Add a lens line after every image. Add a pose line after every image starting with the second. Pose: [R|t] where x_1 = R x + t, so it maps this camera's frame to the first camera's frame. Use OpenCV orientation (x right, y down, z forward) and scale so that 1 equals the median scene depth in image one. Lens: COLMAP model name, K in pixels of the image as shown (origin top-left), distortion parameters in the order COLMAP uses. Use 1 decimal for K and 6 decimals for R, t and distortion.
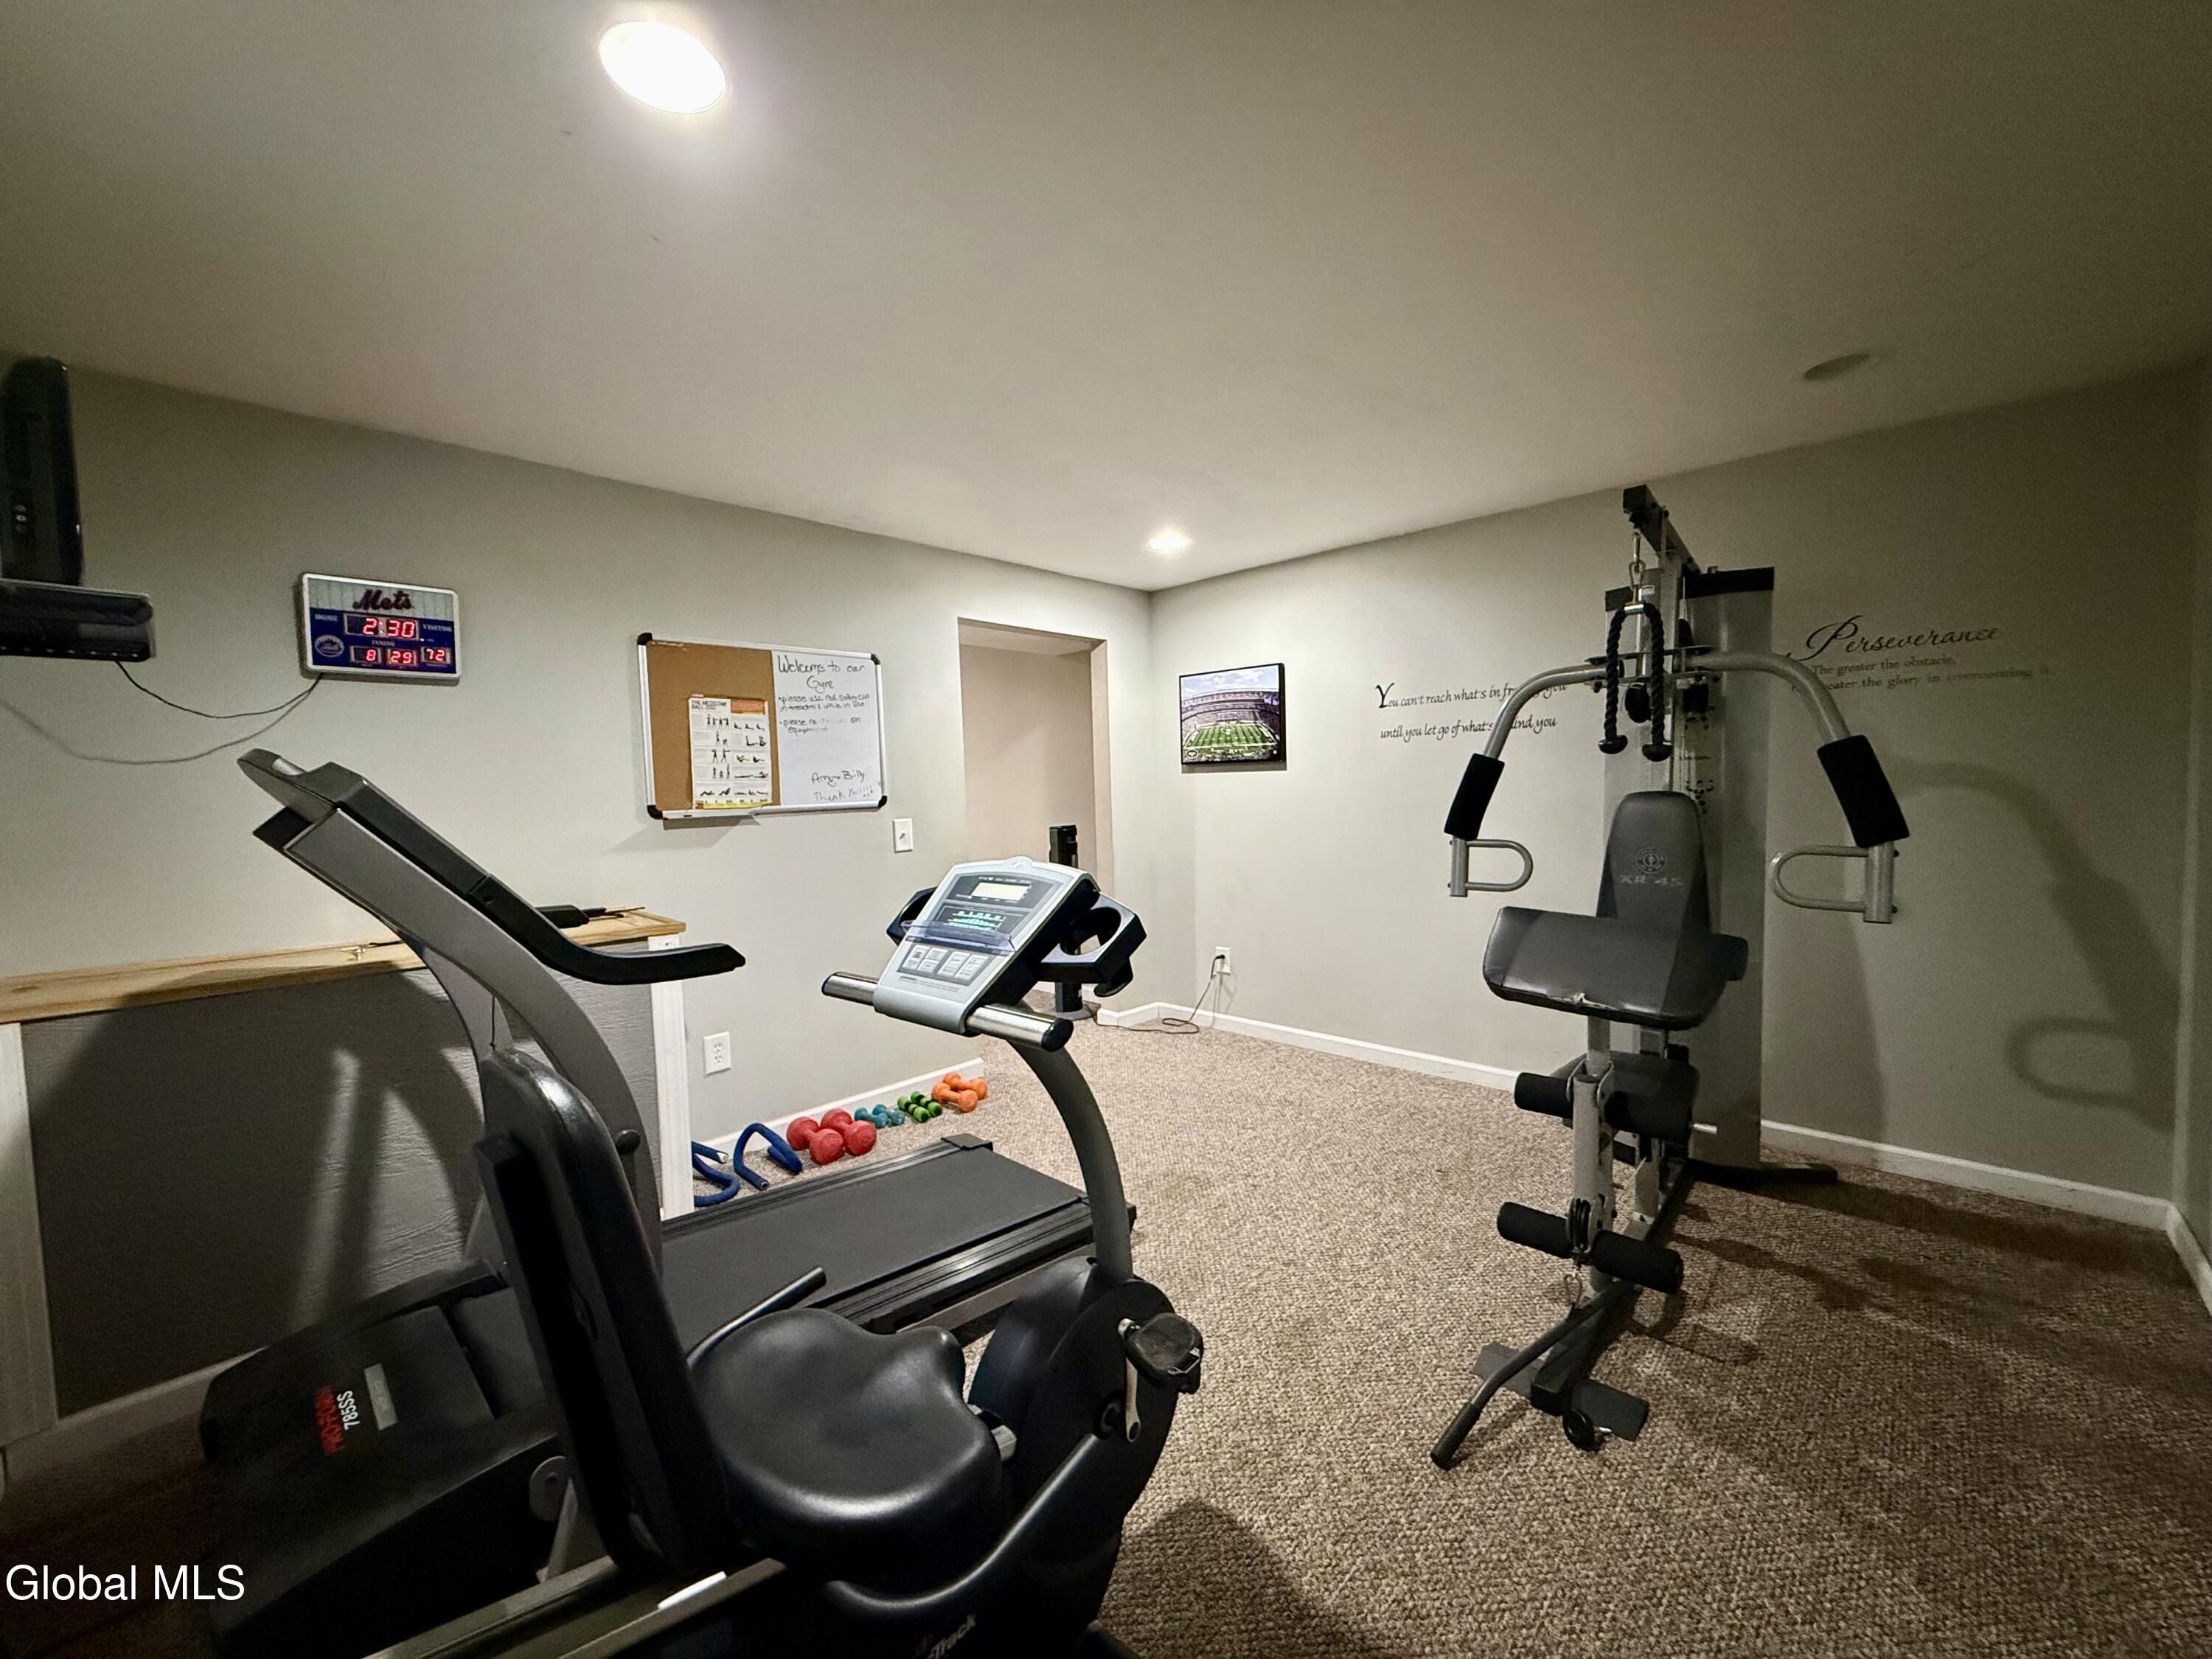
lens RADIAL K [[884.7, 0, 1109.1], [0, 884.7, 843.7], [0, 0, 1]] dist [-0.000278, -0.000058]
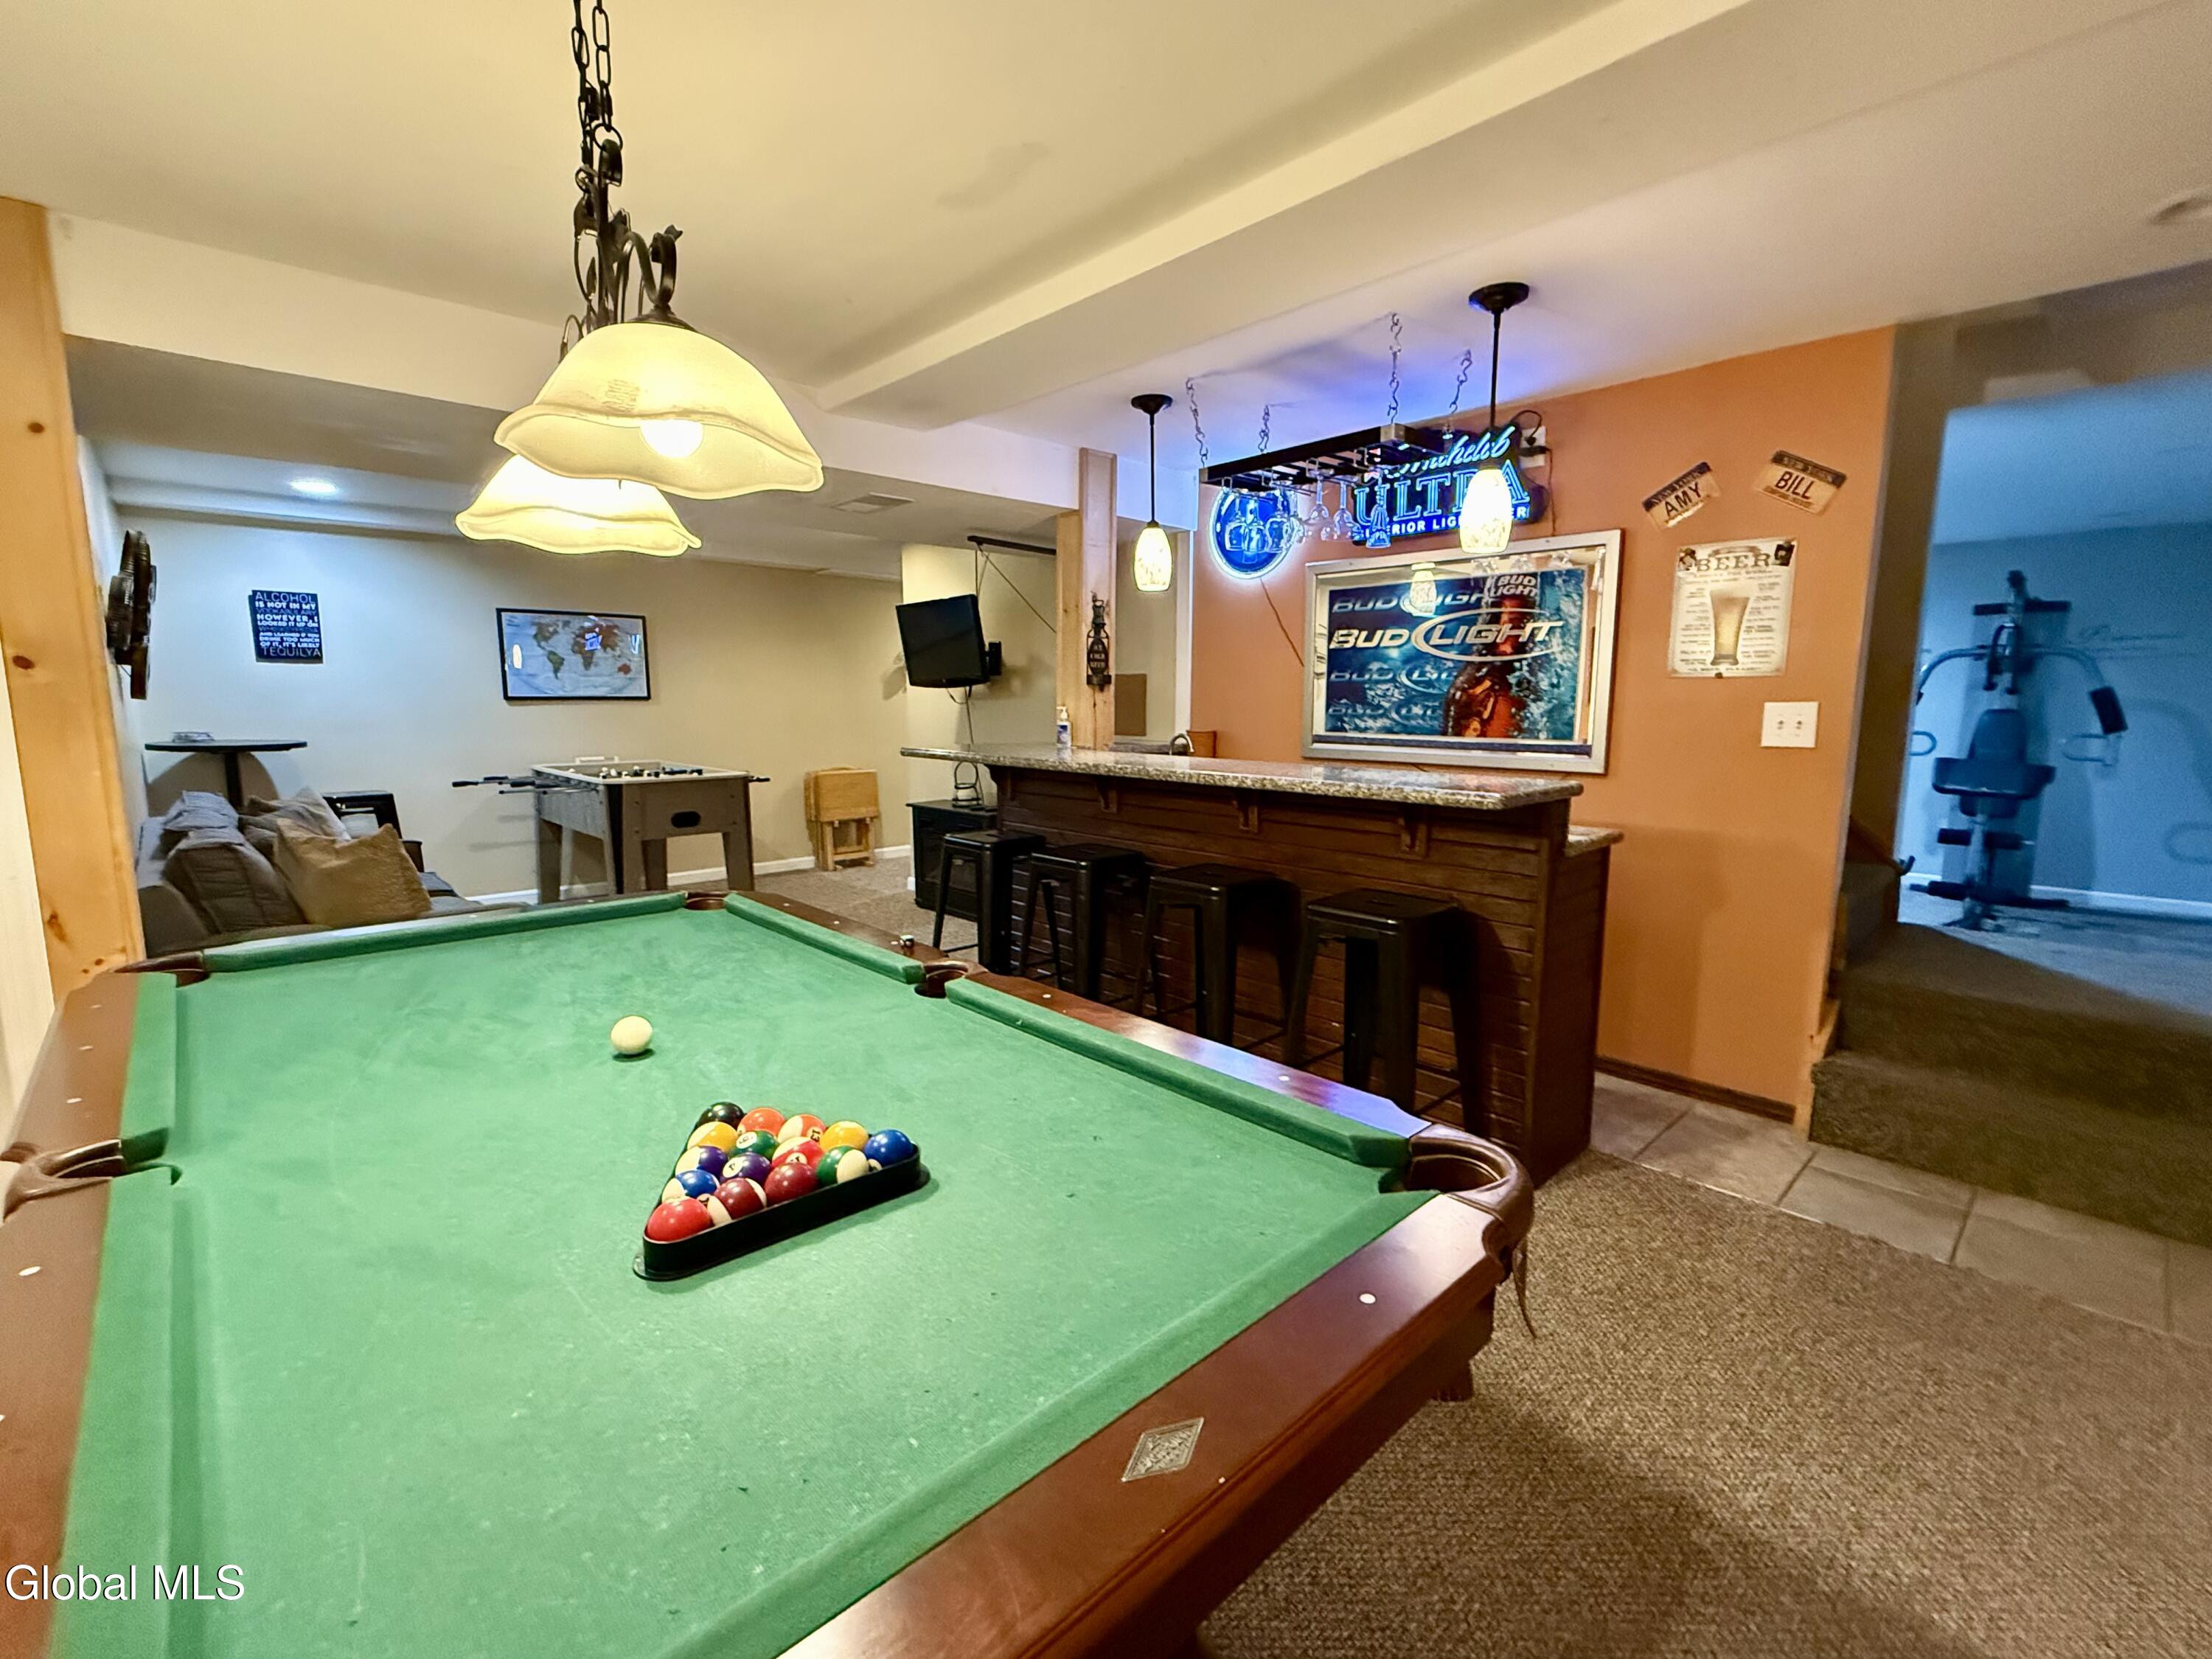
lens RADIAL K [[972.8, 0, 1104.6], [0, 972.8, 818.8], [0, 0, 1]] dist [-0.000921, 0.000055]
pose [[0.997933, 0.030698, -0.056457, -1.499873], [-0.025930, 0.996185, 0.083325, 0.073456], [0.058800, -0.081689, 0.994922, -1.584888]]
